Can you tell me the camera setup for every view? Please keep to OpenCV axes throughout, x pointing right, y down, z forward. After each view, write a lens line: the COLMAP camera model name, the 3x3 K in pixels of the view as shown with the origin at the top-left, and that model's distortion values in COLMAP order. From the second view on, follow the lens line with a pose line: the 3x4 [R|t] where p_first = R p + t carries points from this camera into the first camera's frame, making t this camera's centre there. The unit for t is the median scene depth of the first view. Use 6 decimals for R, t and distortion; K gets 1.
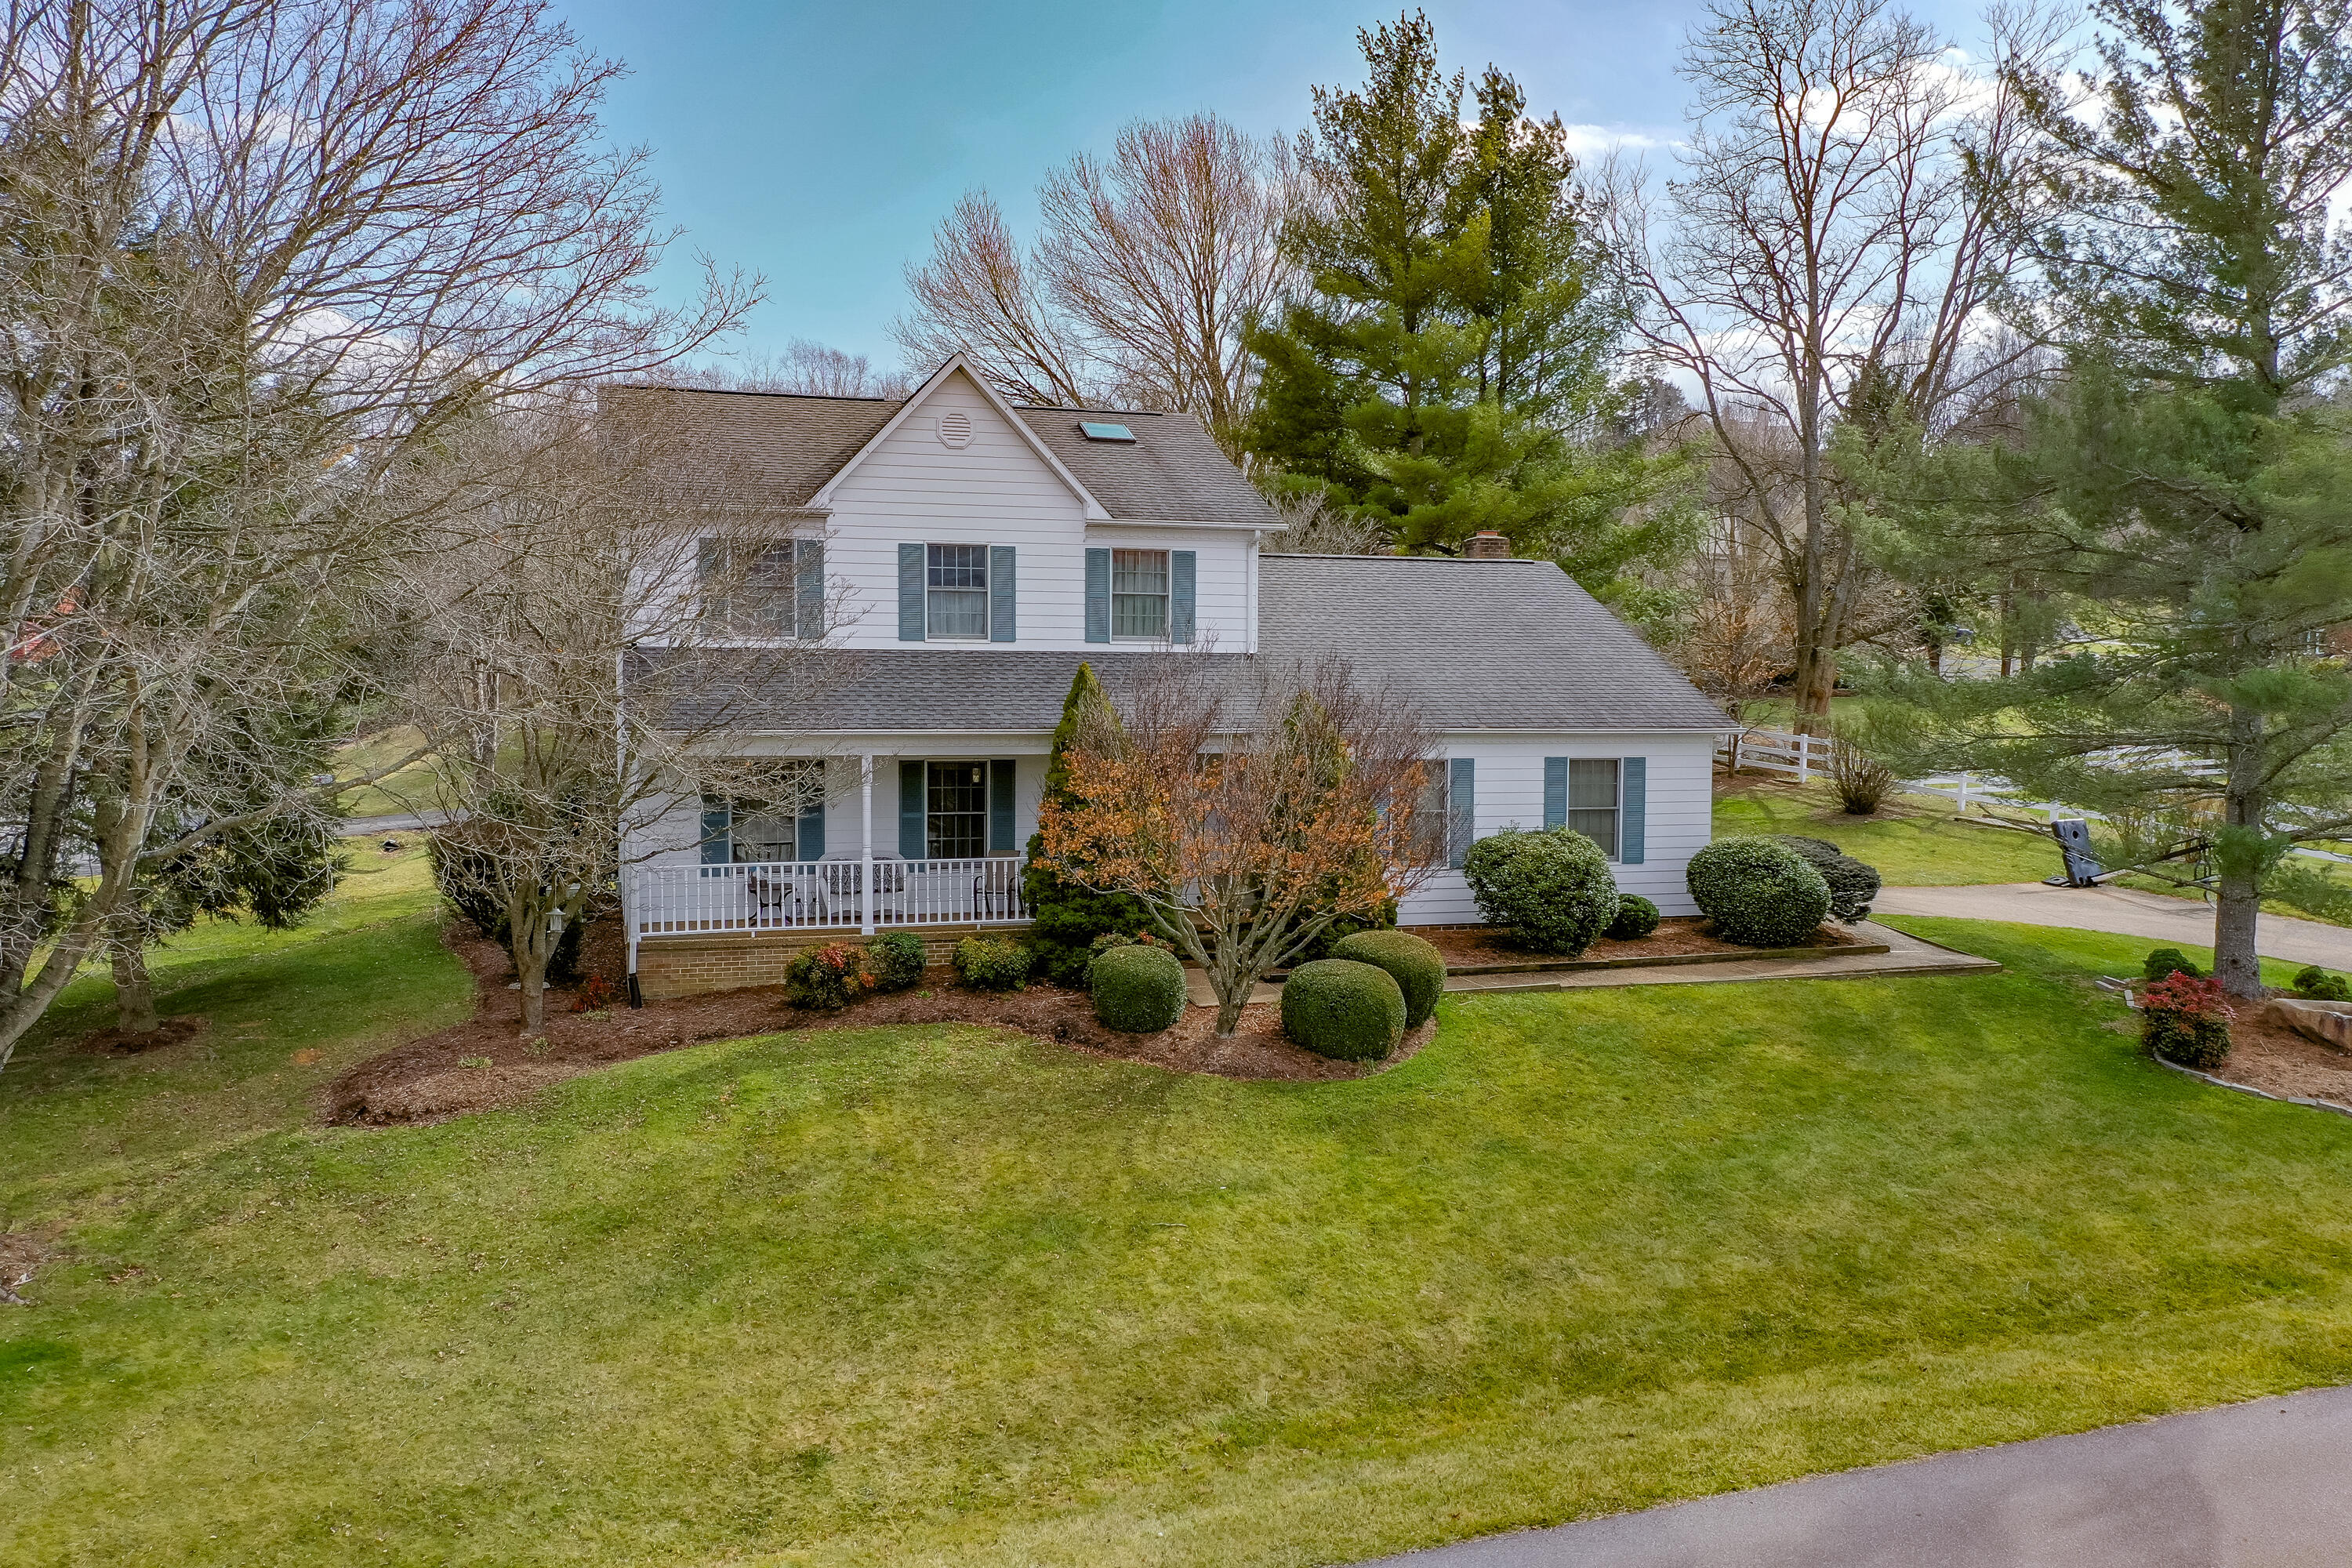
lens RADIAL K [[1871.5, 0, 1176.0], [0, 1871.5, 784.0], [0, 0, 1]] dist [-0.013138, -0.003239]
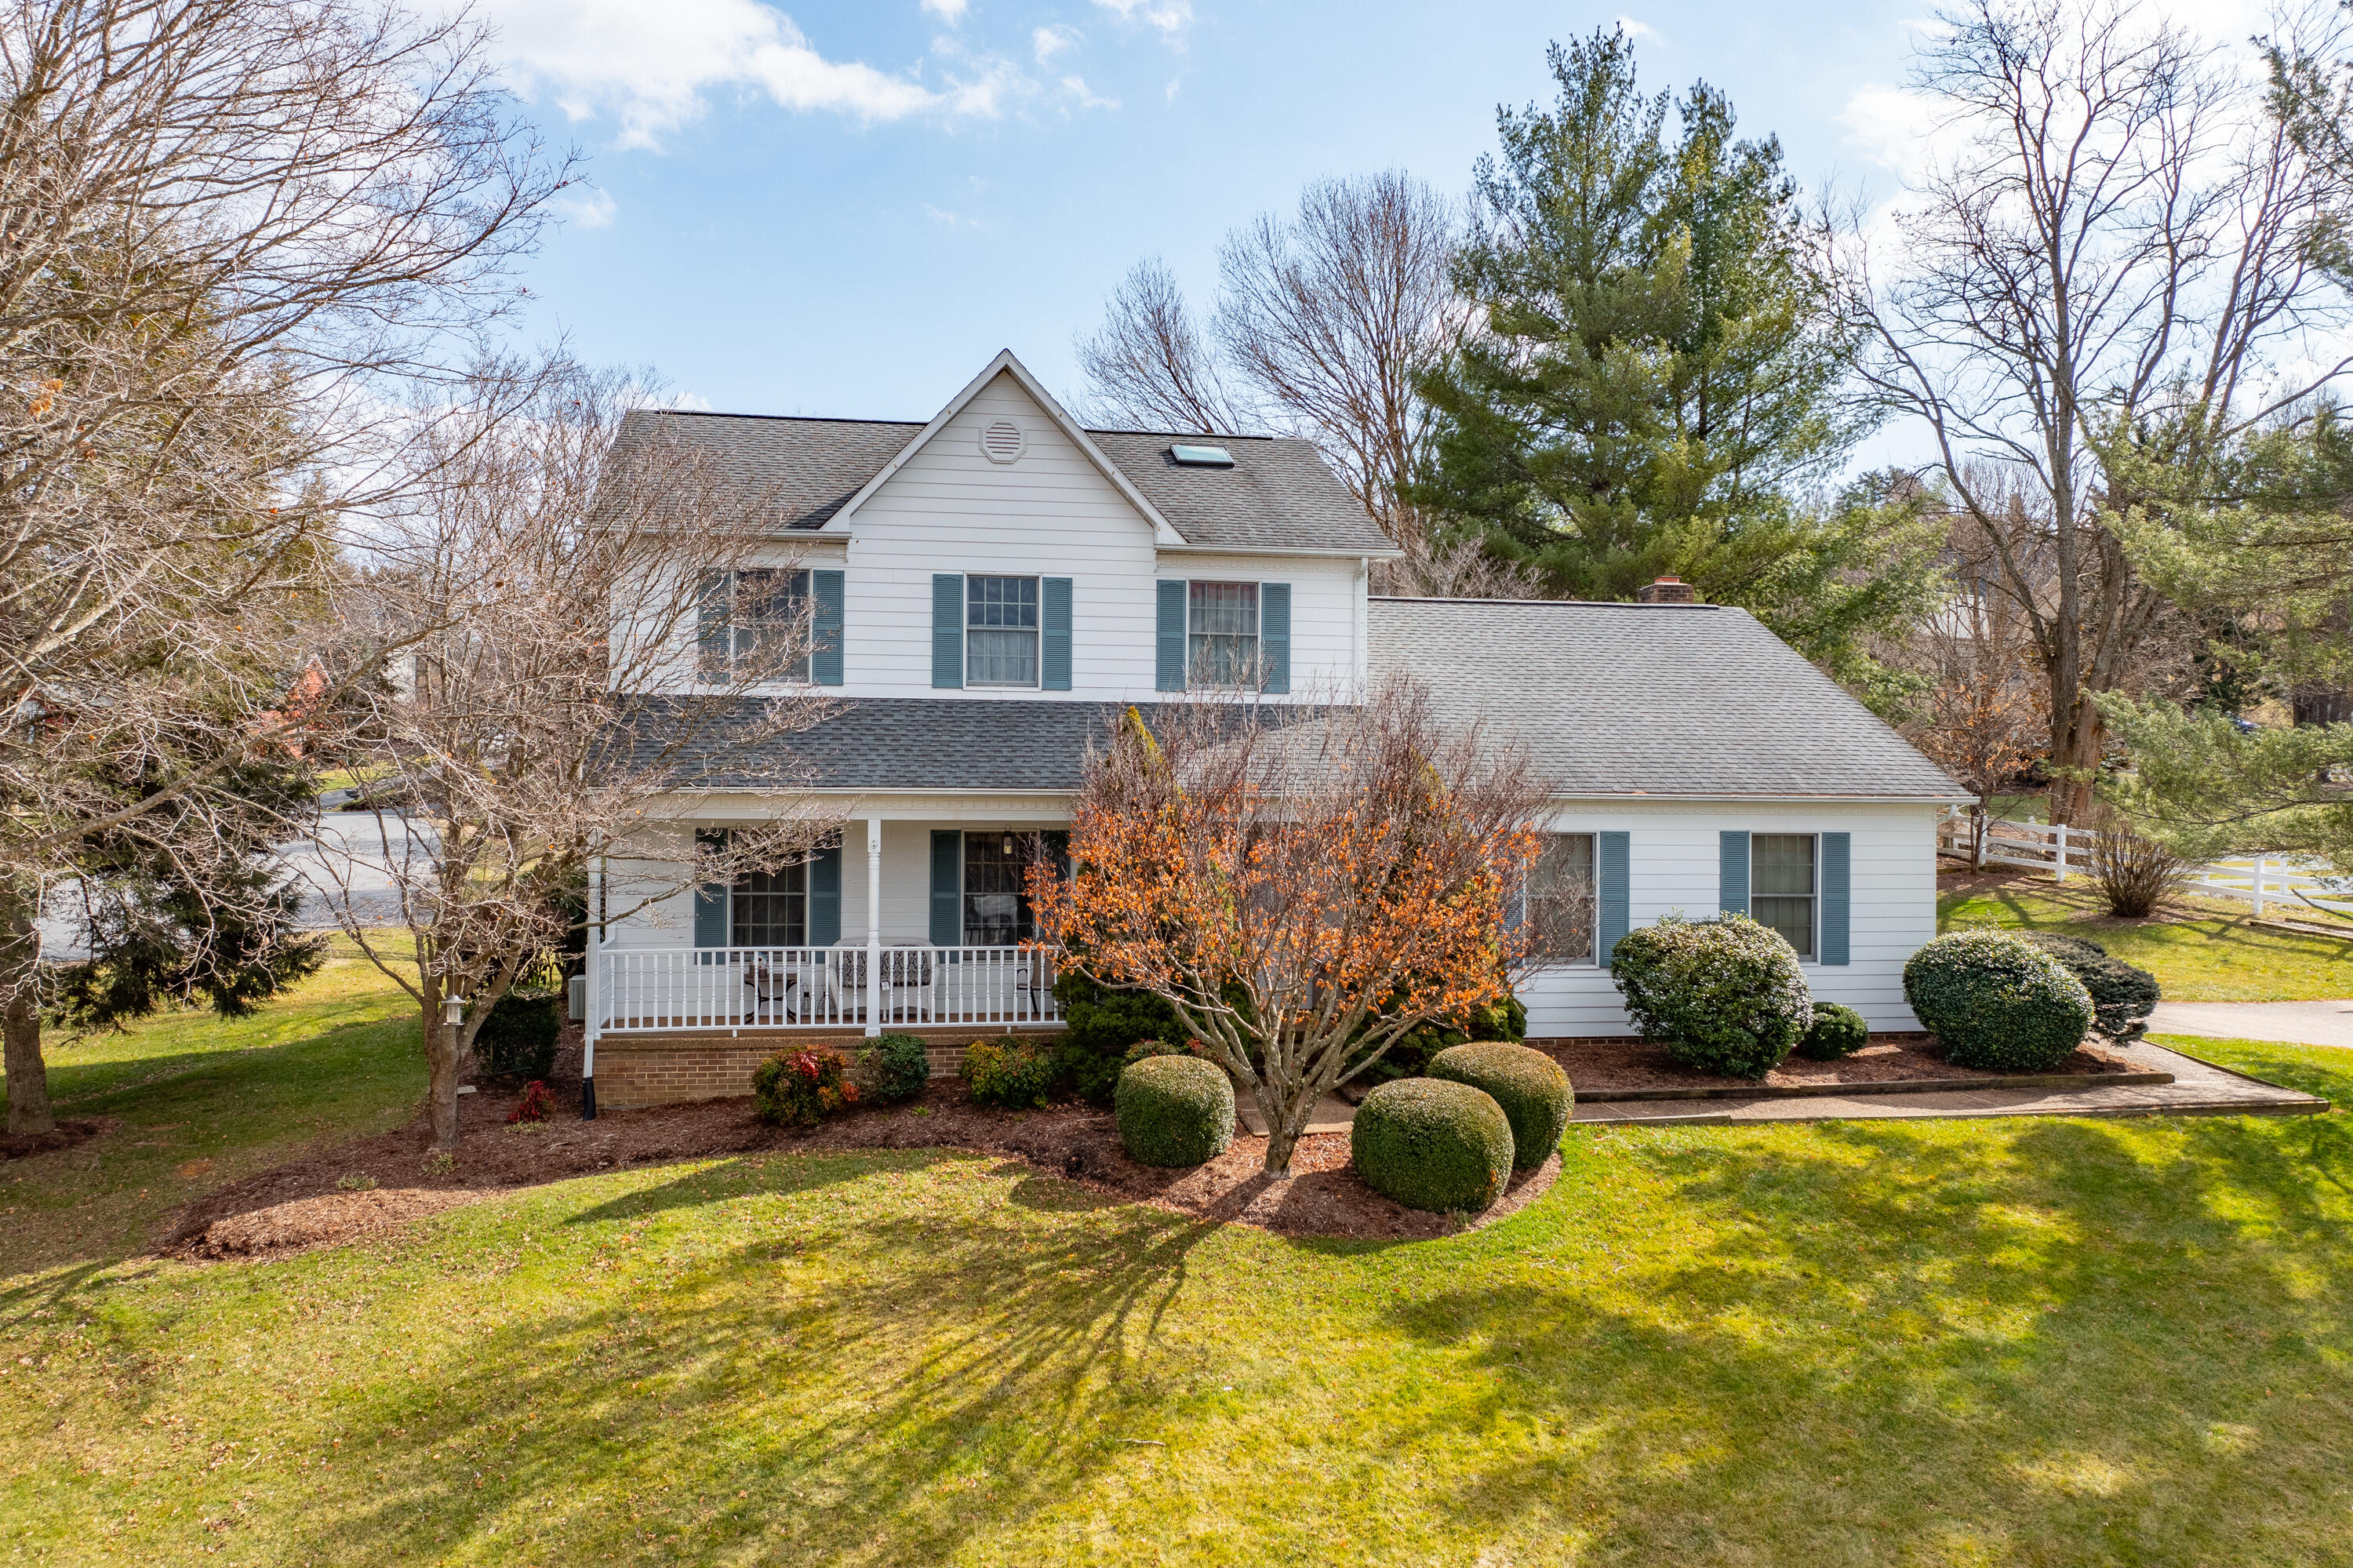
lens RADIAL K [[1872.4, 0, 1176.5], [0, 1872.4, 784.0], [0, 0, 1]] dist [-0.013138, -0.003239]
pose [[0.992592, 0.001695, -0.121487, 0.064498], [-0.008769, 0.998294, -0.057722, 0.014498], [0.121182, 0.058360, 0.990913, 0.175302]]
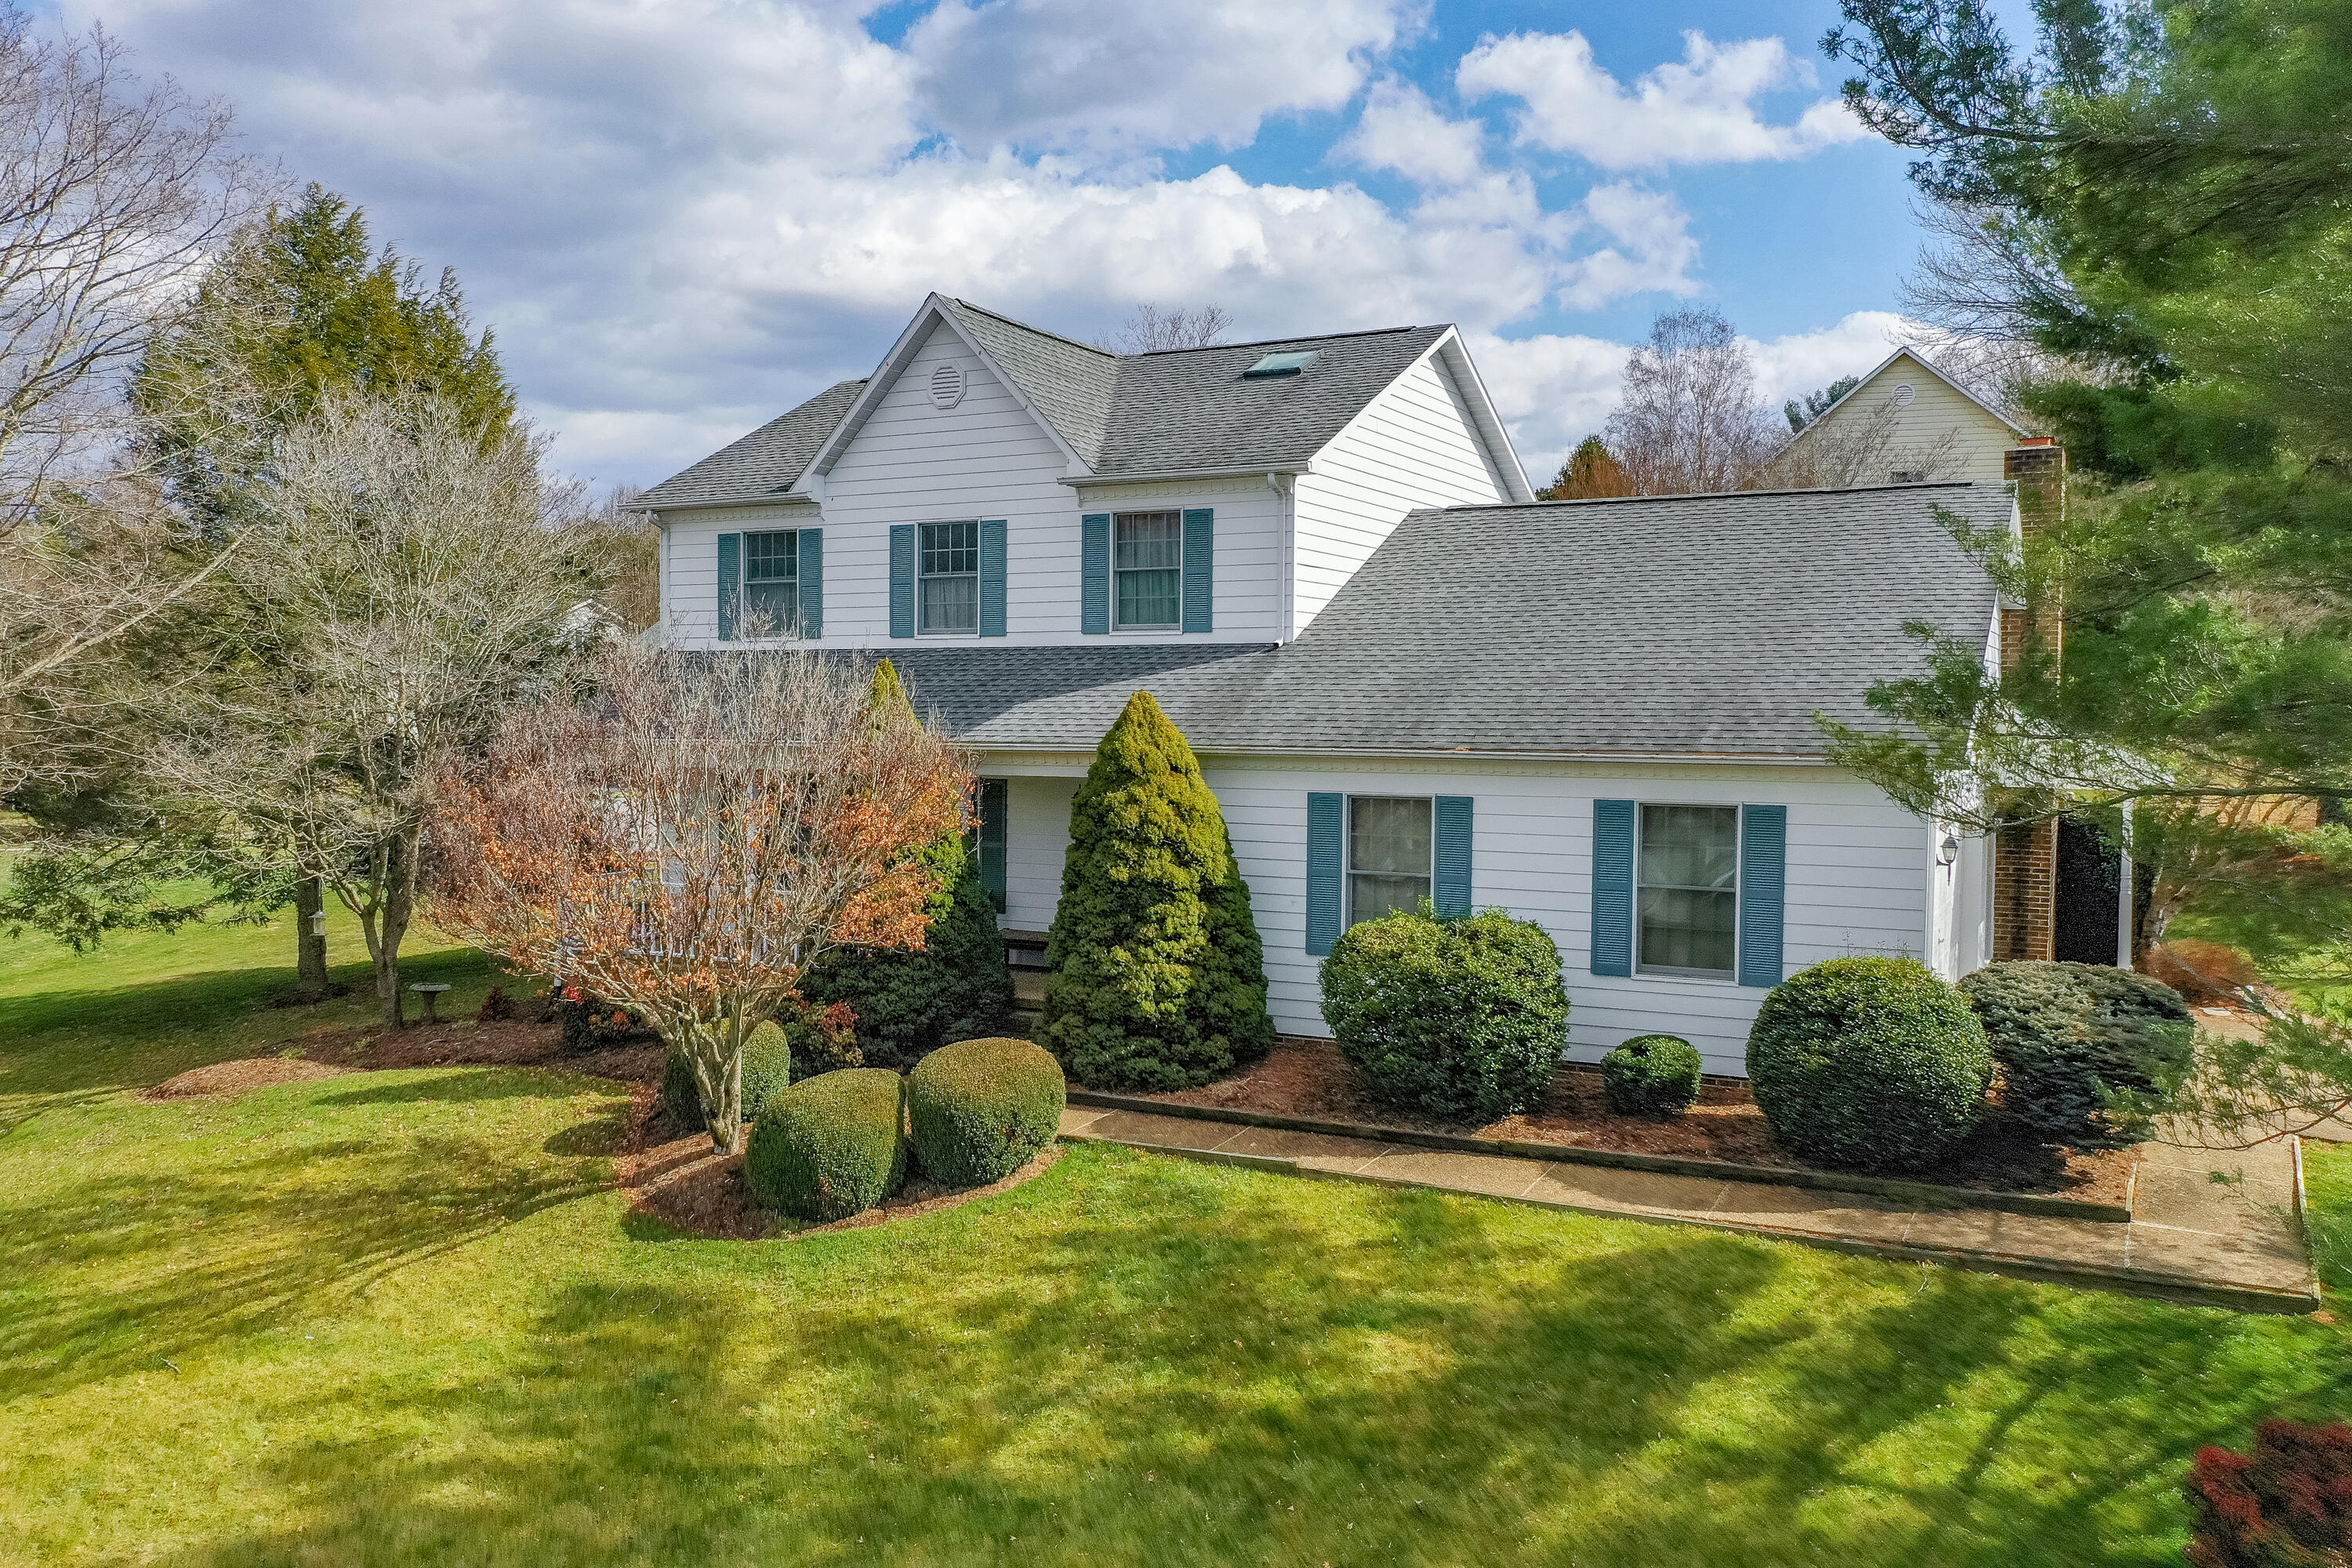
lens RADIAL K [[1871.5, 0, 1176.0], [0, 1871.5, 784.0], [0, 0, 1]] dist [-0.013138, -0.003239]
pose [[0.701406, 0.032261, -0.712032, 0.563193], [-0.028134, 0.999450, 0.017569, -0.027487], [0.712207, 0.007710, 0.701927, 0.481426]]
